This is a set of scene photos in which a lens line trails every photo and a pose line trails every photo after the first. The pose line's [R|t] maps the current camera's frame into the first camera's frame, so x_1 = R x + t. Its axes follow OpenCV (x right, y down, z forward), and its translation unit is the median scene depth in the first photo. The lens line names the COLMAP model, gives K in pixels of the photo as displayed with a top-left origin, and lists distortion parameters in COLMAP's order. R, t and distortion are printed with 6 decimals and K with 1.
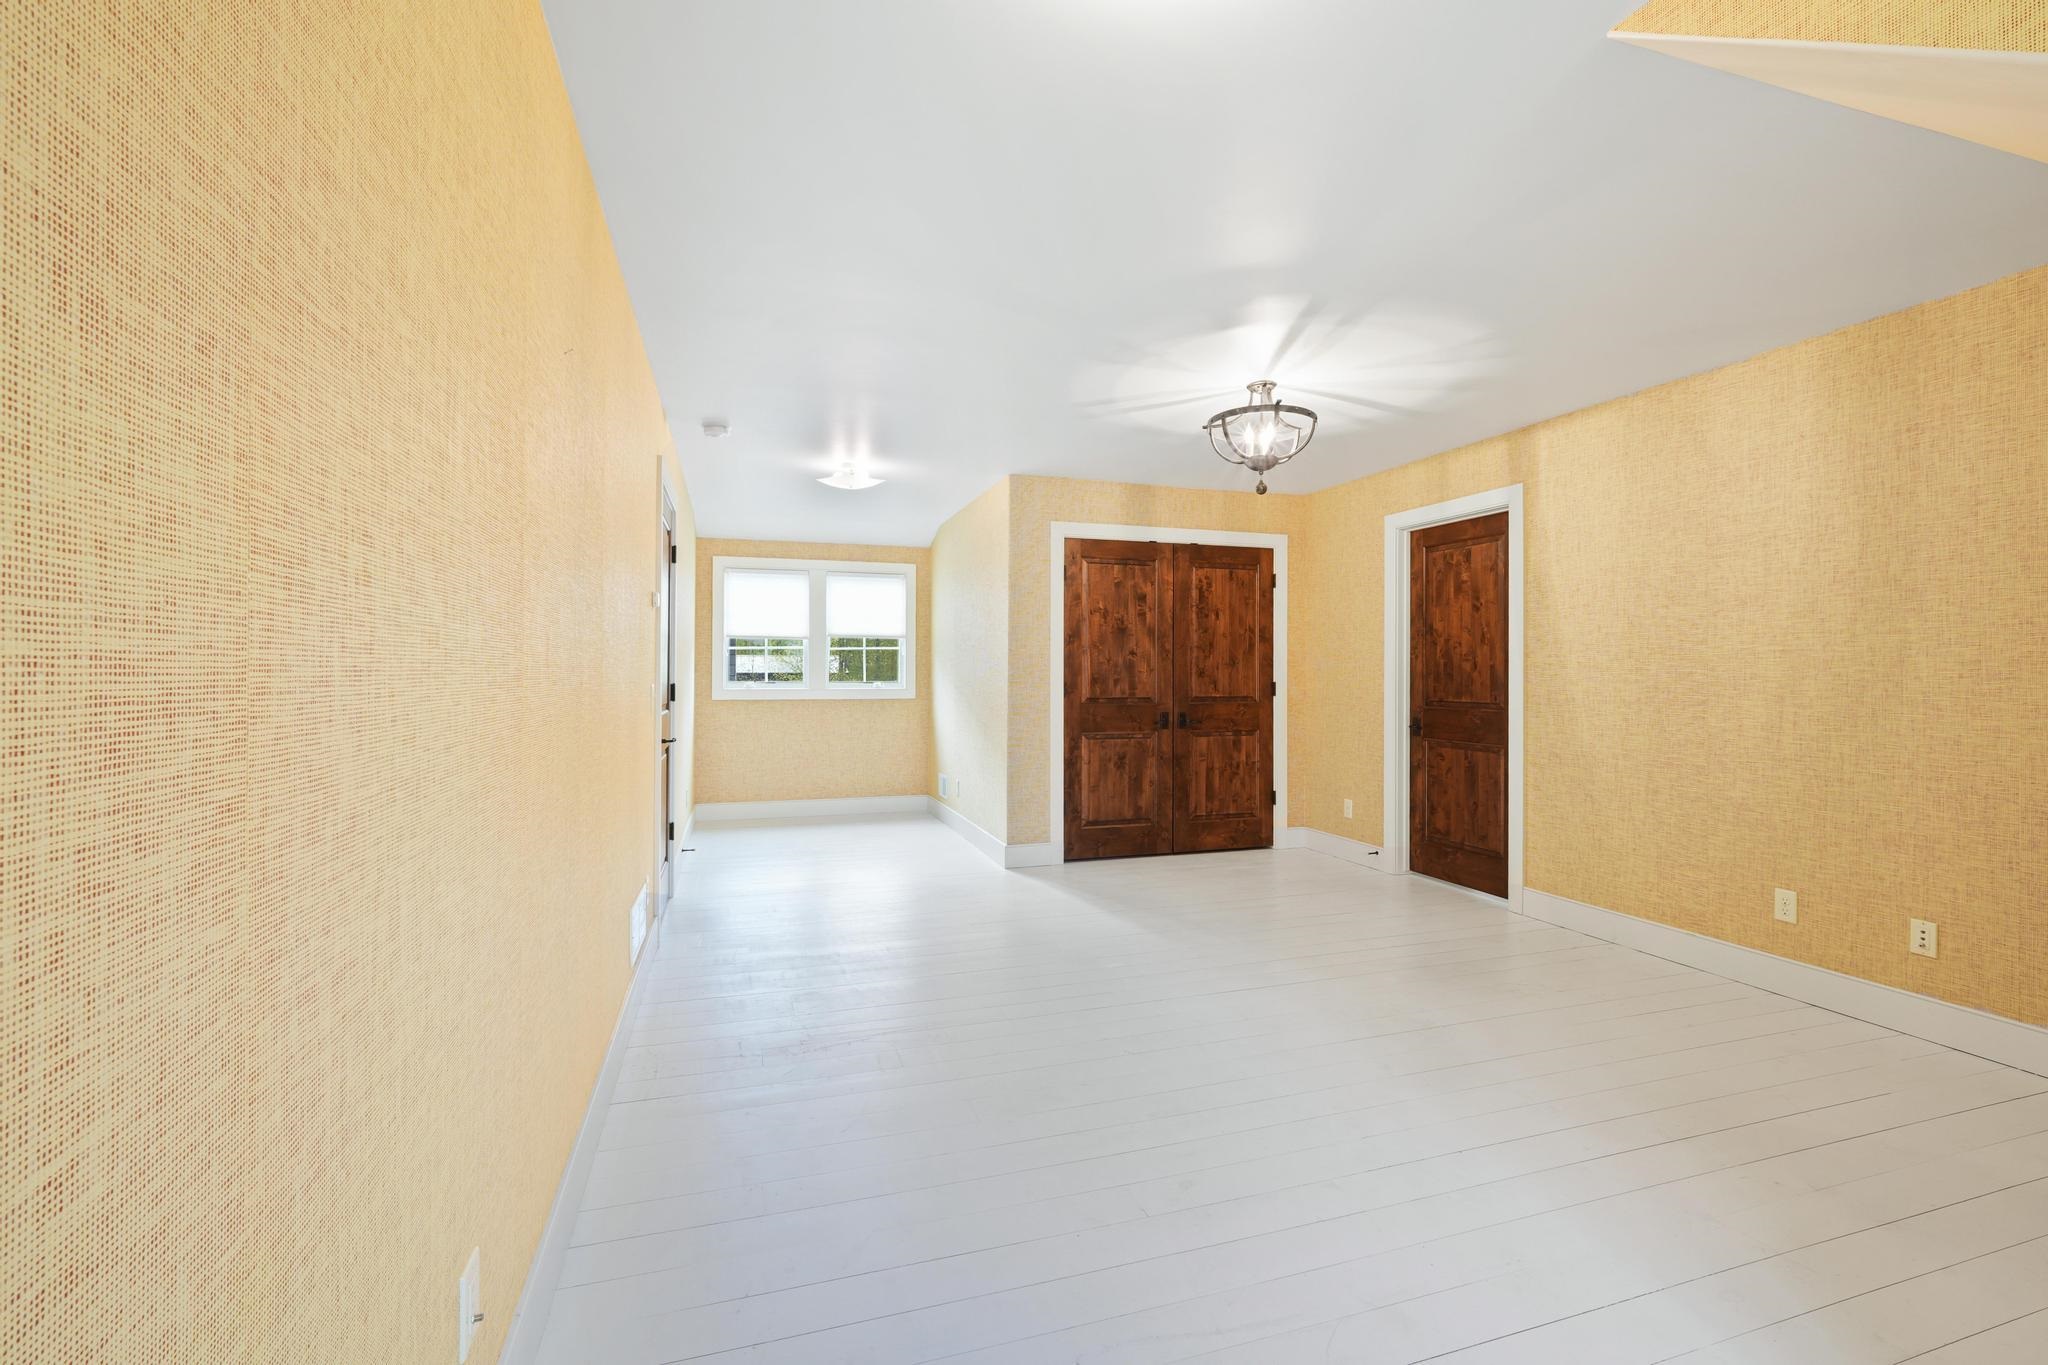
lens RADIAL K [[884.3, 0, 1012.9], [0, 884.3, 668.4], [0, 0, 1]] dist [-0.000359, 0.000116]
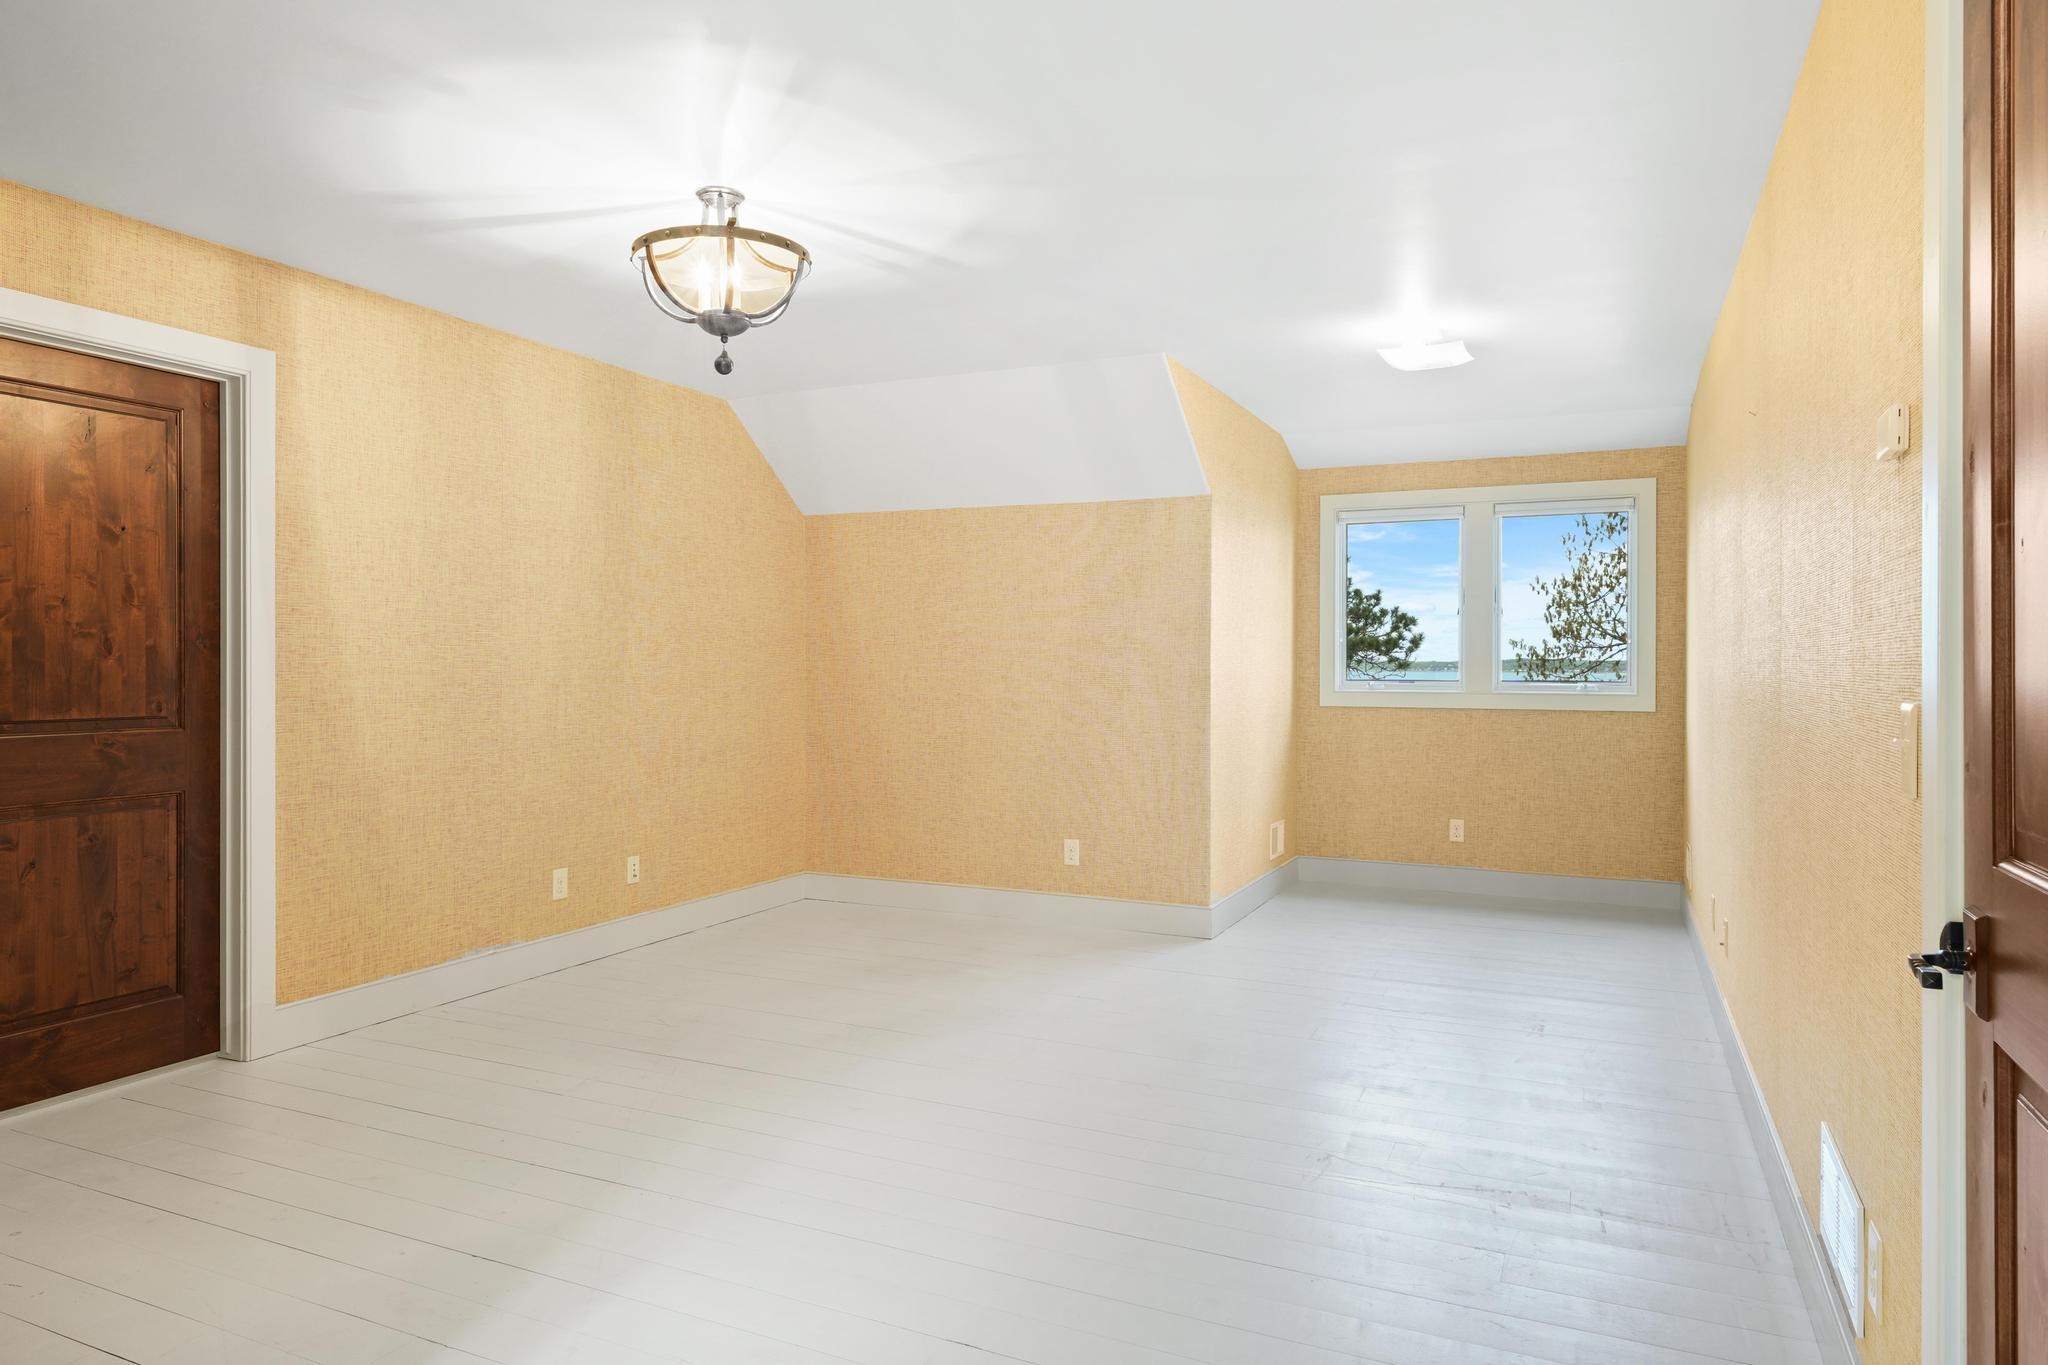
lens RADIAL K [[1266.0, 0, 1024.0], [0, 1266.0, 682.5], [0, 0, 1]] dist [0.051639, 0.000407]
pose [[-0.739697, -0.005941, 0.672914, -0.441553], [-0.000610, 0.999967, 0.008157, 0.012950], [-0.672940, 0.005623, -0.739676, 1.396473]]
